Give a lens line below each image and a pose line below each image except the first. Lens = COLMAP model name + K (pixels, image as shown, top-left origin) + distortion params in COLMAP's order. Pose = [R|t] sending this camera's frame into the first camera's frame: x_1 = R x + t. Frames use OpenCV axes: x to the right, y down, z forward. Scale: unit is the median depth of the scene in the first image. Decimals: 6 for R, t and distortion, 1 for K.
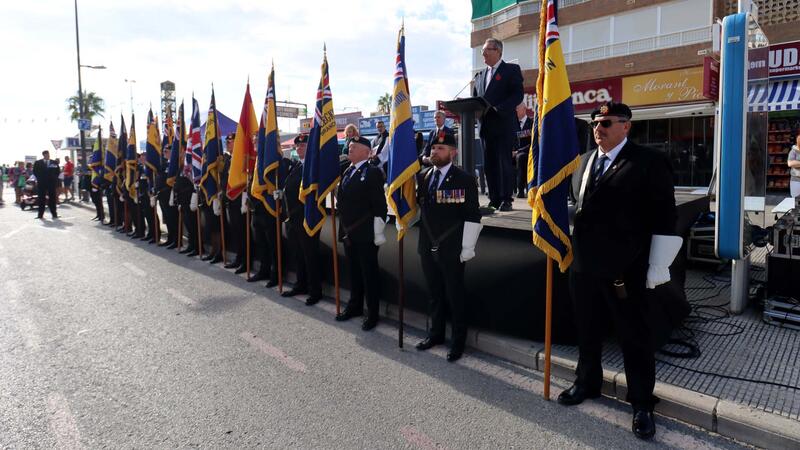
lens RADIAL K [[448.8, 0, 404.9], [0, 448.8, 223.3], [0, 0, 1]] dist [-0.008927, -0.001252]
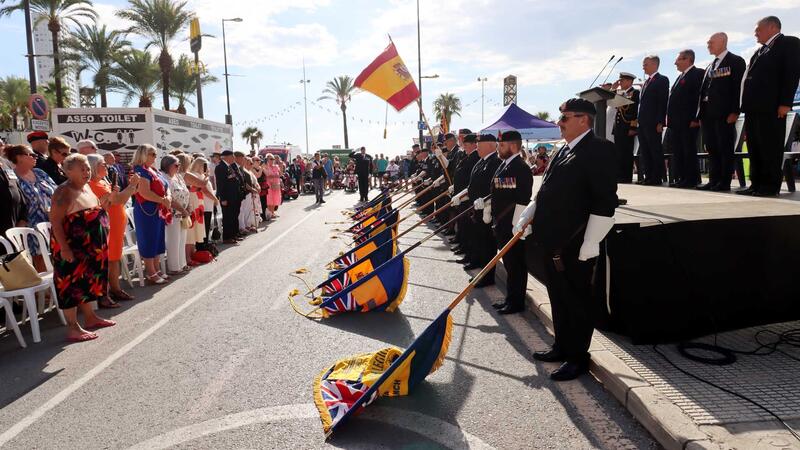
lens RADIAL K [[528.6, 0, 397.6], [0, 528.6, 225.2], [0, 0, 1]] dist [0.012032, 0.001774]
pose [[0.714429, 0.073198, -0.695868, 0.775349], [-0.073899, 0.996844, 0.028987, 0.029031], [0.695794, 0.030715, 0.717584, -0.181976]]
